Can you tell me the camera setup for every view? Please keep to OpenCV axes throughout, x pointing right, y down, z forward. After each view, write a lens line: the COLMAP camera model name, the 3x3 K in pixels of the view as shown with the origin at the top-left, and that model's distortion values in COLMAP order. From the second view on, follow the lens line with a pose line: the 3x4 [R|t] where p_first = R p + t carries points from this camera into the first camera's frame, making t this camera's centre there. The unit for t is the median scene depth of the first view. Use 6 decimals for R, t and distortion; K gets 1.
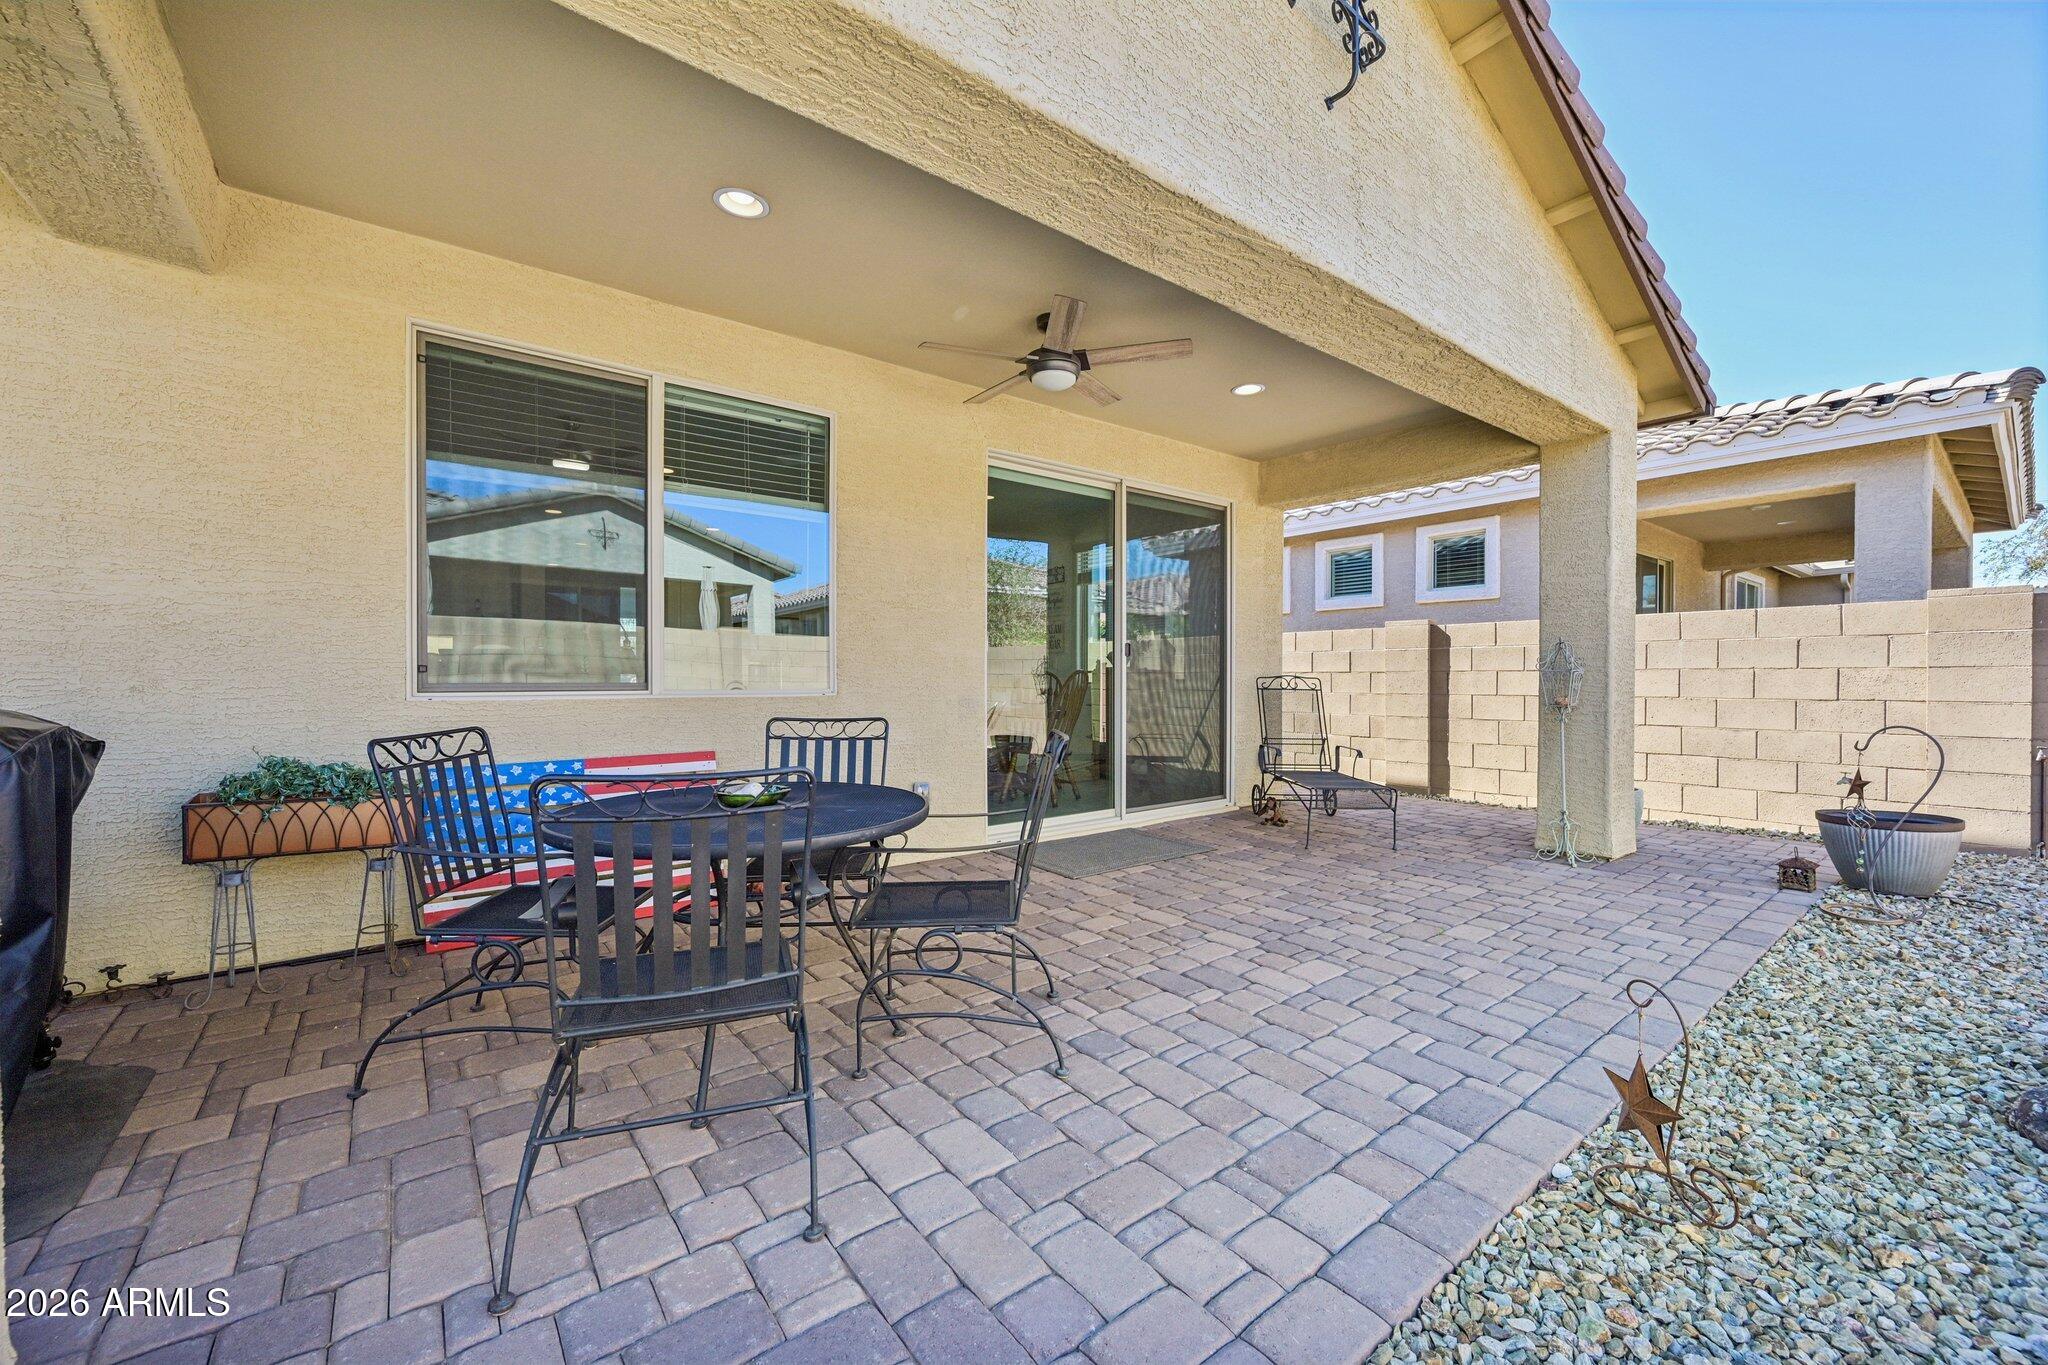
lens RADIAL K [[807.3, 0, 1020.5], [0, 807.3, 689.5], [0, 0, 1]] dist [-0.001621, 0.000442]
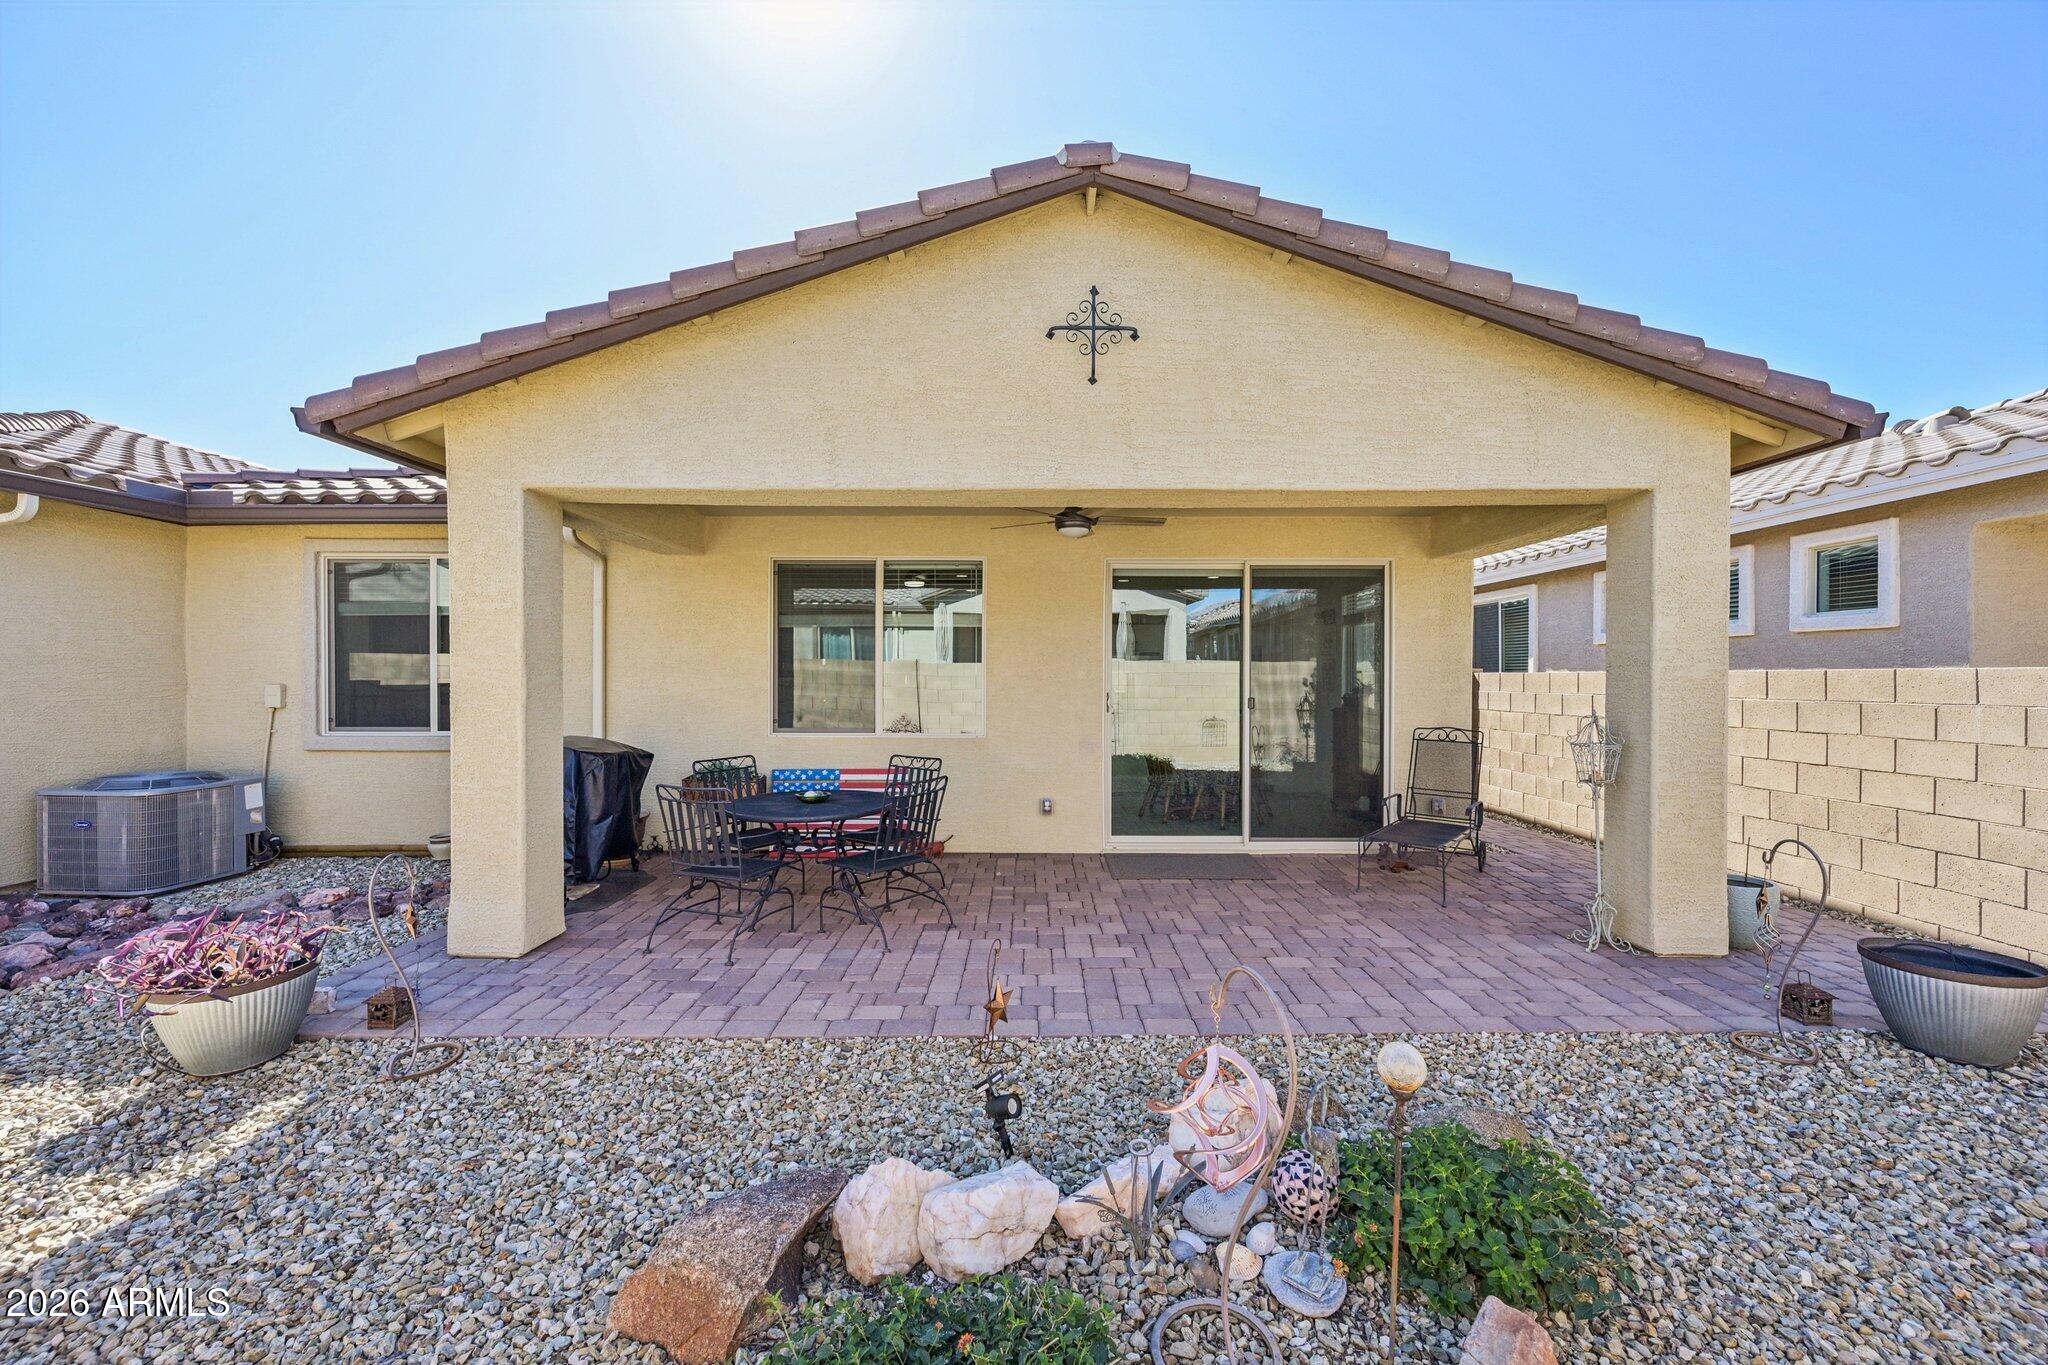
lens RADIAL K [[807.3, 0, 1024.9], [0, 807.3, 681.1], [0, 0, 1]] dist [-0.001621, 0.000442]
pose [[0.783709, 0.005419, -0.621105, 0.708936], [-0.011275, 0.999921, -0.005504, -0.083353], [0.621026, 0.011316, 0.783708, -0.159539]]
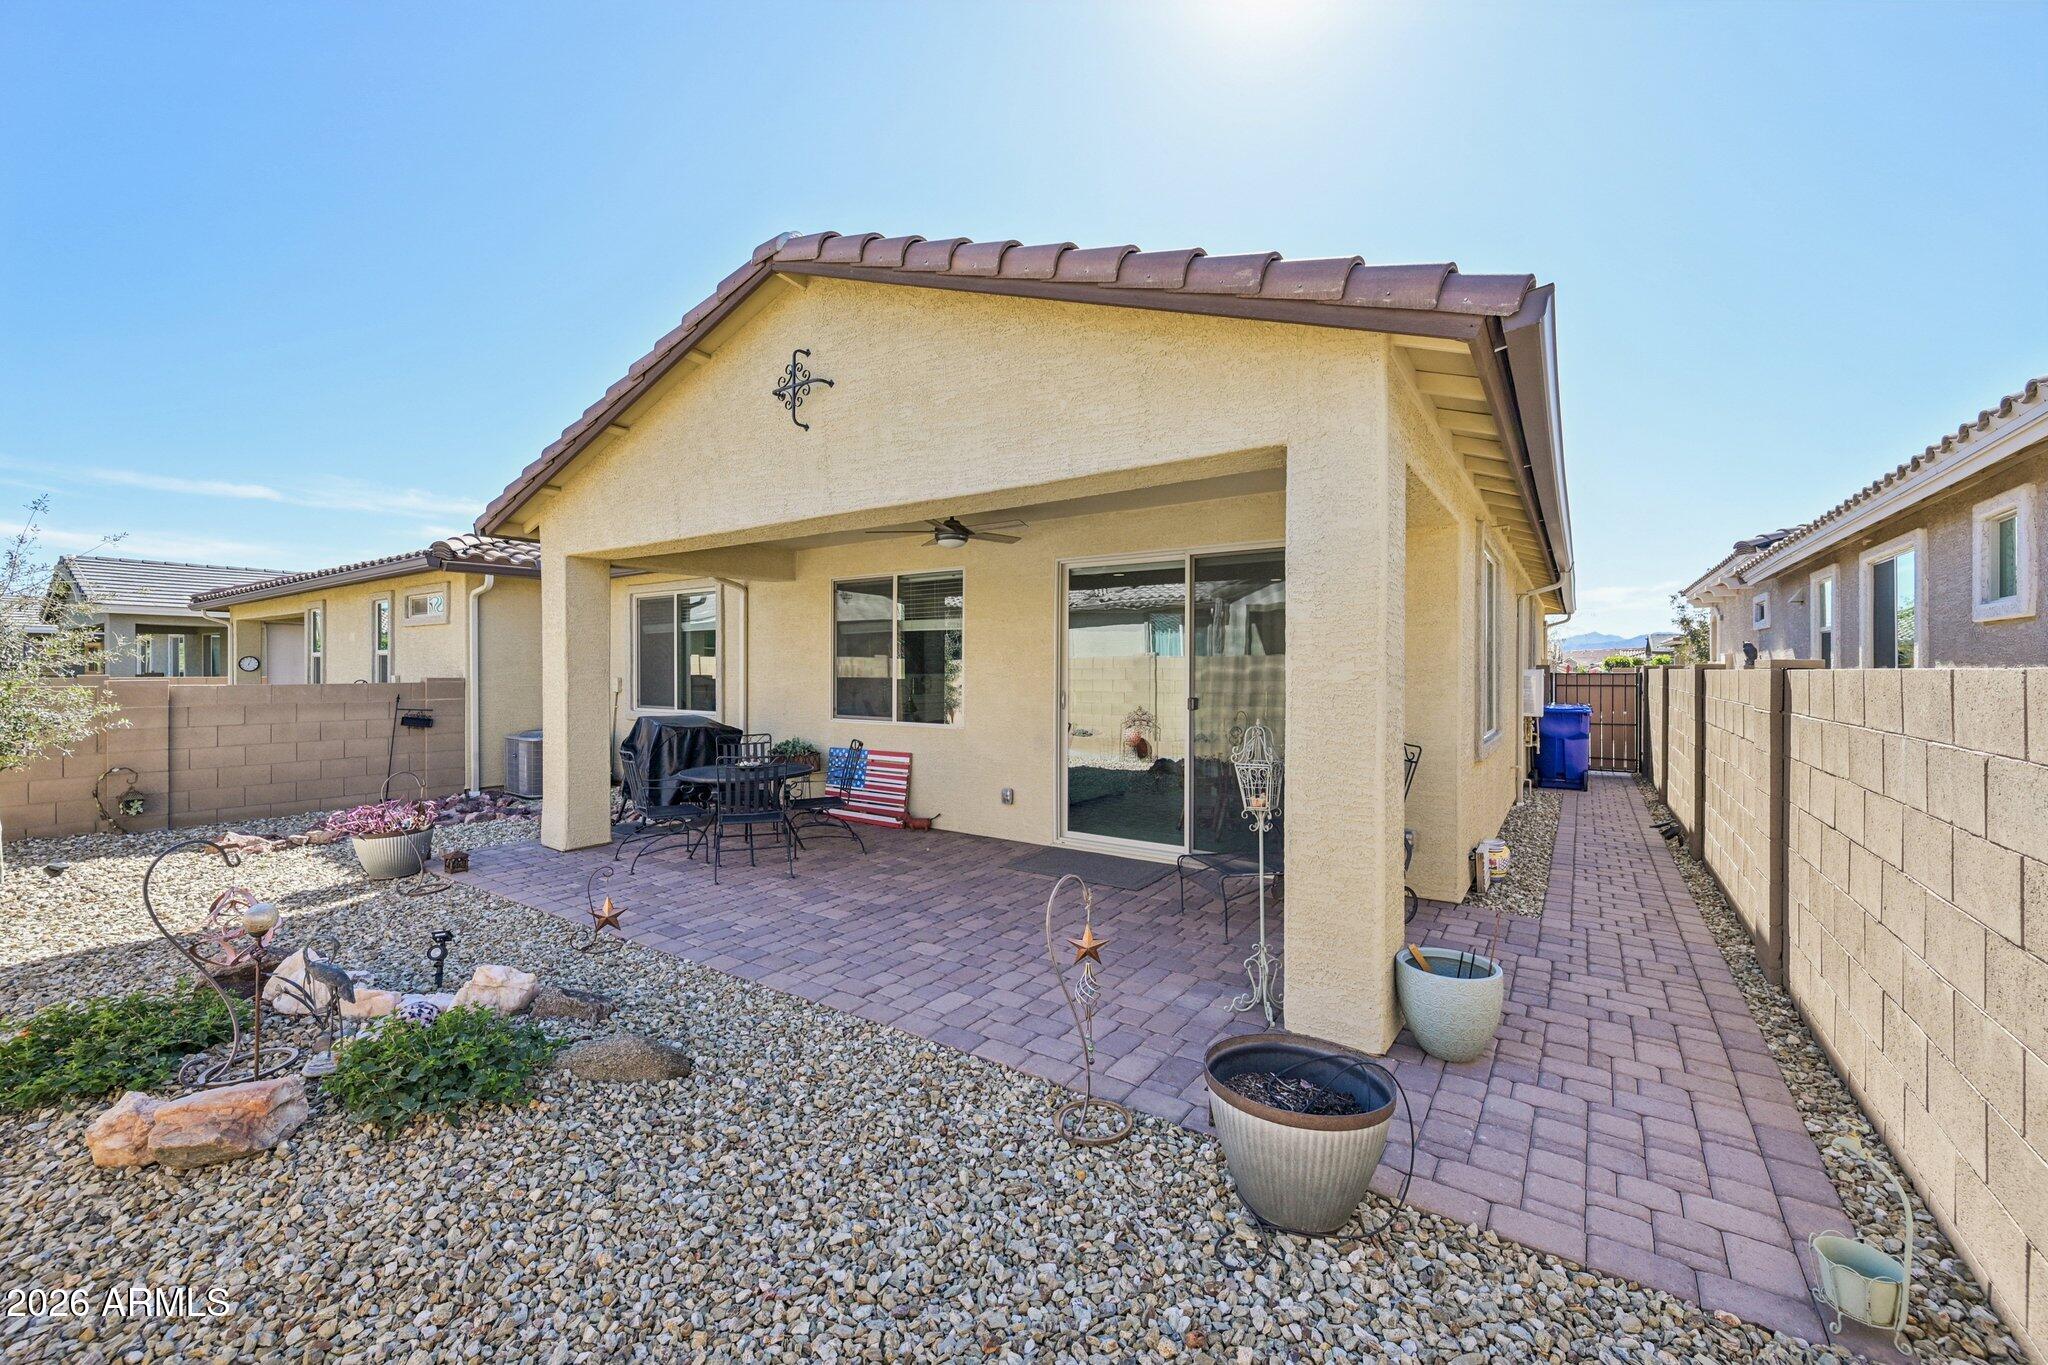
lens RADIAL K [[807.3, 0, 1016.9], [0, 807.3, 669.3], [0, 0, 1]] dist [-0.001621, 0.000442]
pose [[0.294294, 0.001404, -0.955714, 1.299550], [-0.016481, 0.999858, -0.003606, -0.103732], [0.955573, 0.016812, 0.294275, 0.527688]]
